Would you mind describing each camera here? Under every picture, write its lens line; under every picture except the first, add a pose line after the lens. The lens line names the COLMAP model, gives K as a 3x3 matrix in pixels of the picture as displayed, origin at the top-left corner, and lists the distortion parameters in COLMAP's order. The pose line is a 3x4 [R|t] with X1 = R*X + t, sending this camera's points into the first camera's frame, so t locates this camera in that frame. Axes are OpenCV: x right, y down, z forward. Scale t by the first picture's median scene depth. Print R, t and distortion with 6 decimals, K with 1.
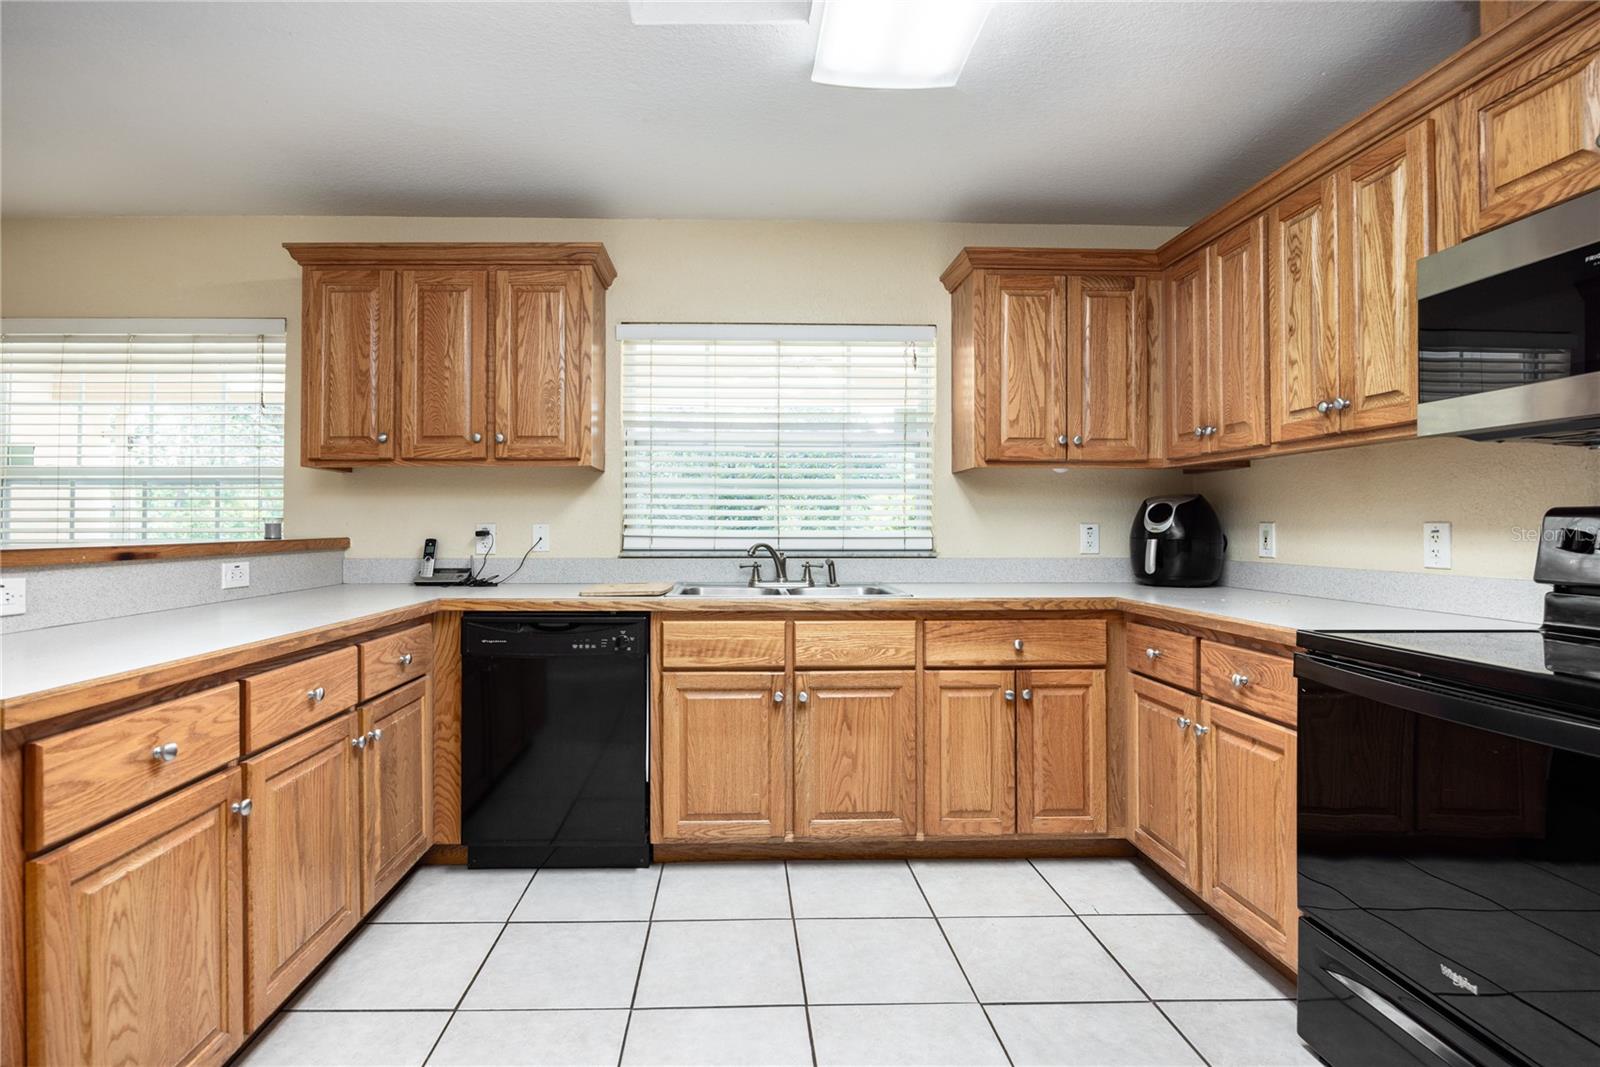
lens RADIAL K [[775.9, 0, 745.1], [0, 775.9, 518.2], [0, 0, 1]] dist [-0.004667, -0.000047]
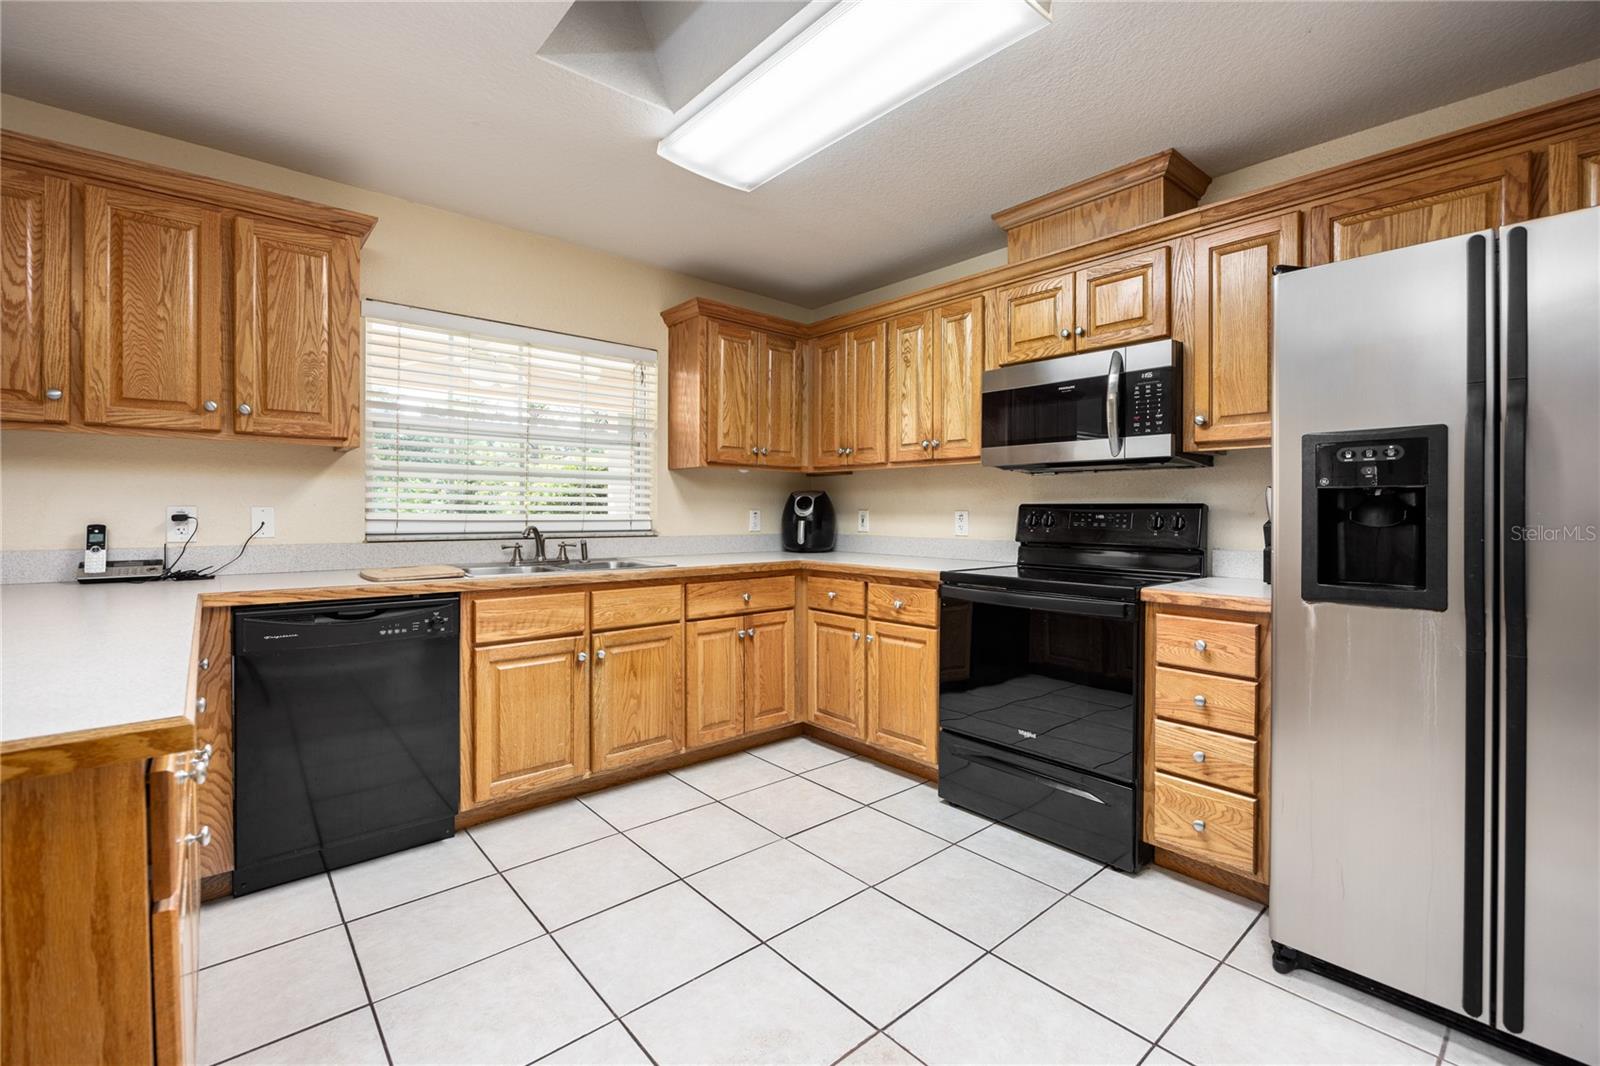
lens RADIAL K [[689.7, 0, 796.8], [0, 689.7, 514.8], [0, 0, 1]] dist [-0.008808, 0.000589]
pose [[0.767176, 0.000785, 0.641436, -0.370216], [-0.012035, 0.999841, 0.013171, -0.001560], [-0.641323, -0.017824, 0.767064, -0.001576]]
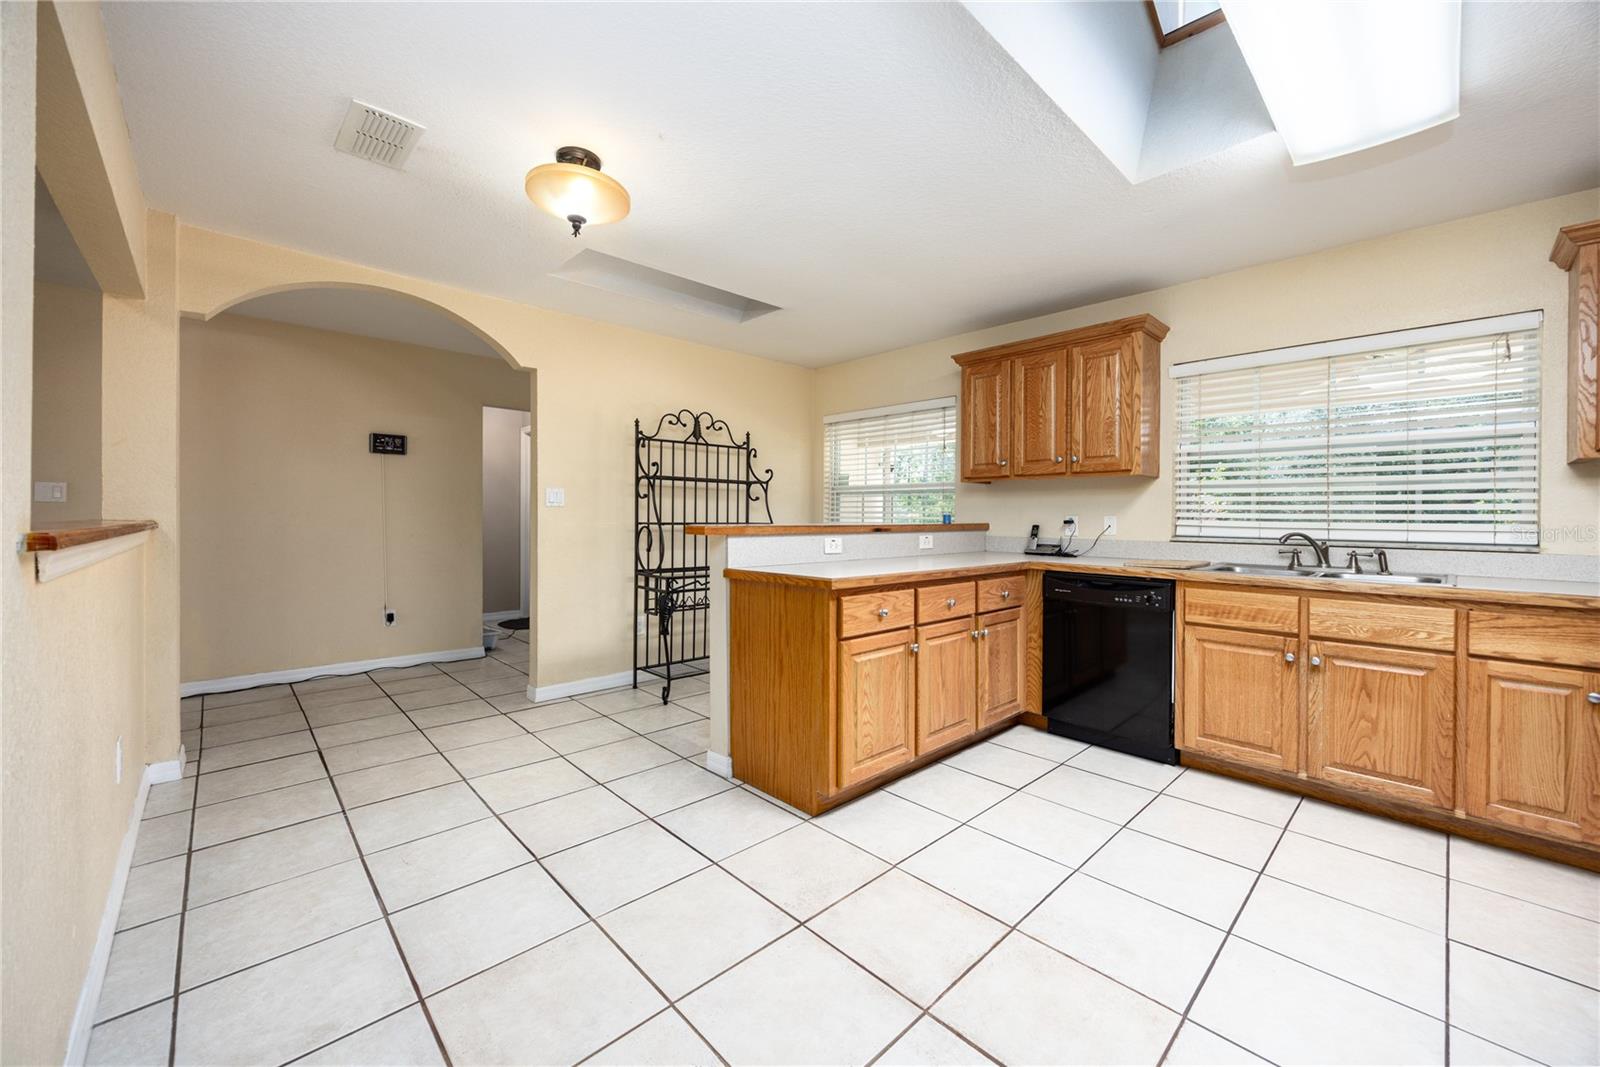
lens RADIAL K [[615.3, 0, 808.9], [0, 615.3, 514.6], [0, 0, 1]] dist [-0.002638, 0.000695]
pose [[0.682080, 0.004496, -0.731264, 0.231280], [0.000394, 0.999979, 0.006516, -0.002666], [0.731277, -0.004732, 0.682064, -0.218686]]
